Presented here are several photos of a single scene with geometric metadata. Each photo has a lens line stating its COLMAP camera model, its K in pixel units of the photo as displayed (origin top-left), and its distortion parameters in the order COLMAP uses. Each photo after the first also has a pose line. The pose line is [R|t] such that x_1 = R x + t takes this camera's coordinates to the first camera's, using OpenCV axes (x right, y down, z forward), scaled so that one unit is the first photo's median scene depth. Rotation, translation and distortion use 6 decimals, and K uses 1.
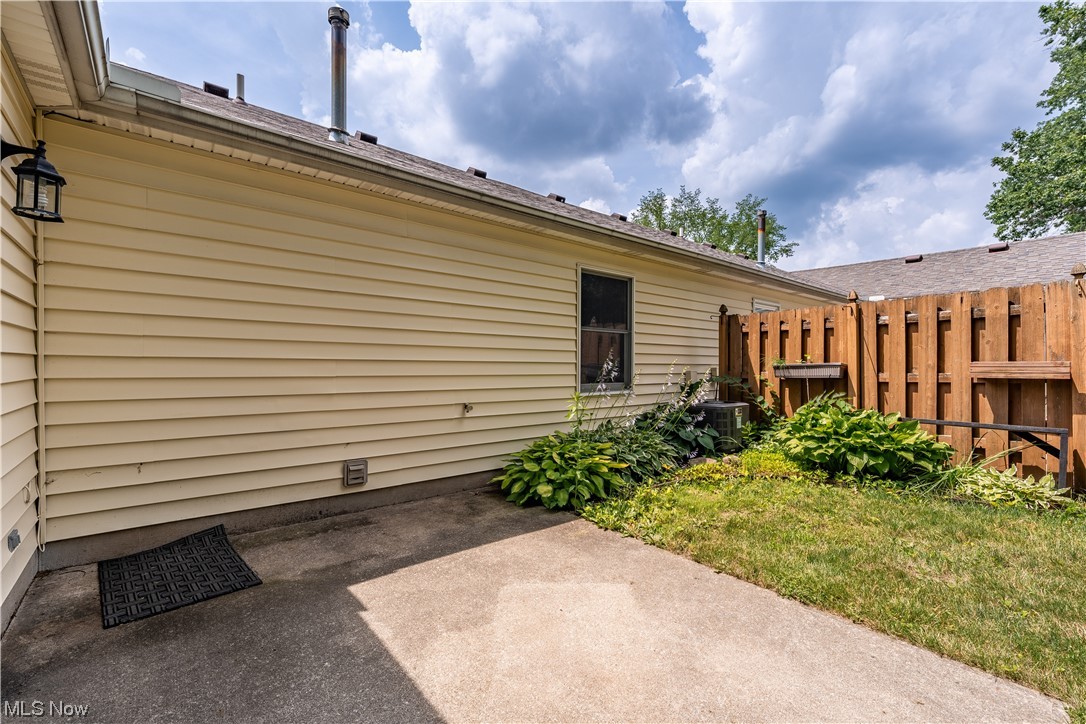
lens RADIAL K [[460.7, 0, 541.7], [0, 460.7, 363.8], [0, 0, 1]] dist [-0.000908, 0.000153]
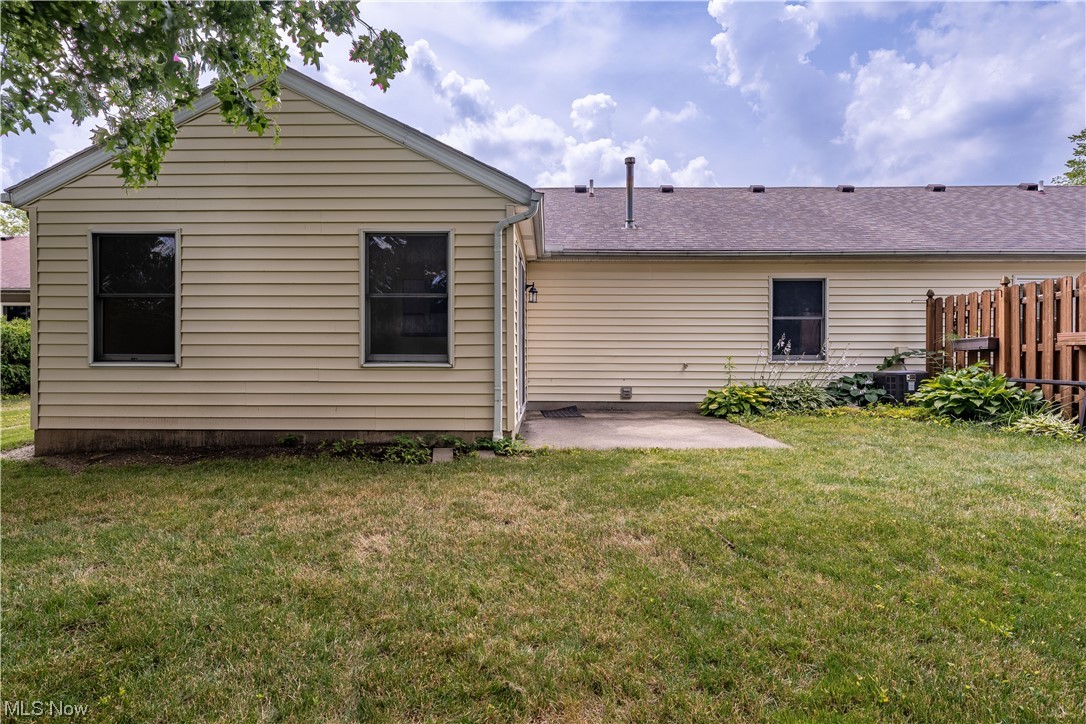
lens RADIAL K [[570.4, 0, 541.2], [0, 570.4, 354.4], [0, 0, 1]] dist [0.026353, 0.000452]
pose [[0.757198, -0.003919, -0.653173, 0.844649], [0.002487, 0.999992, -0.003117, 0.052338], [0.653180, 0.000736, 0.757202, -1.046893]]
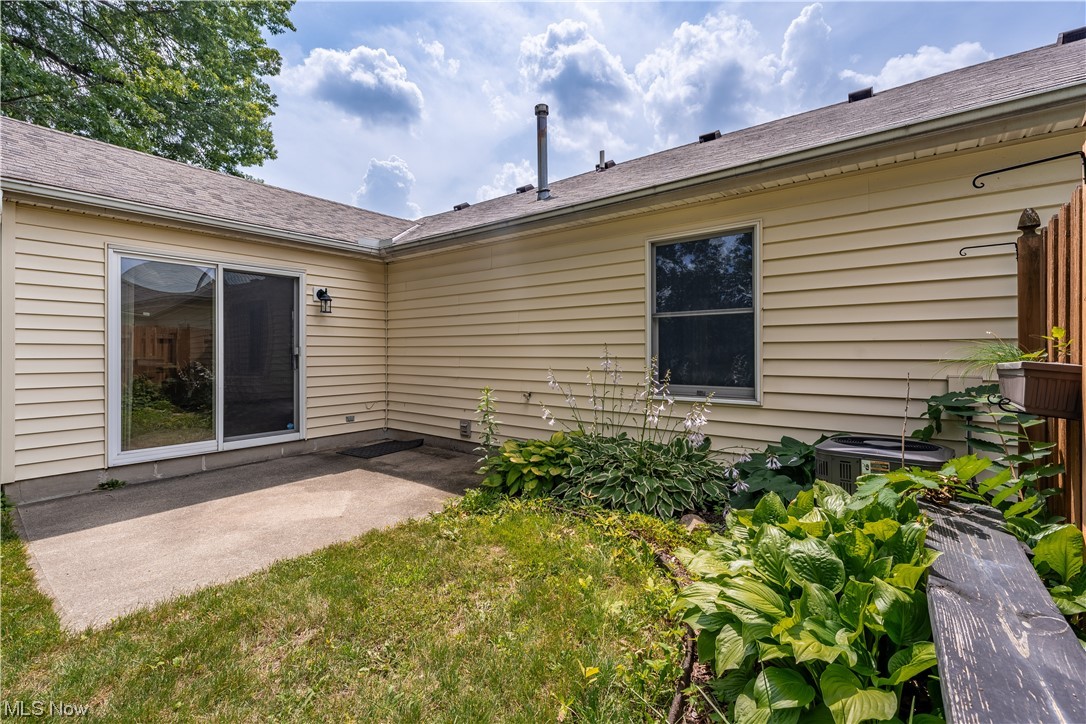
lens RADIAL K [[460.7, 0, 535.6], [0, 460.7, 356.2], [0, 0, 1]] dist [-0.000908, 0.000153]
pose [[0.232042, -0.000533, -0.972706, 0.952852], [0.004775, 0.999988, 0.000591, -0.008201], [0.972694, -0.004782, 0.232041, 0.698487]]
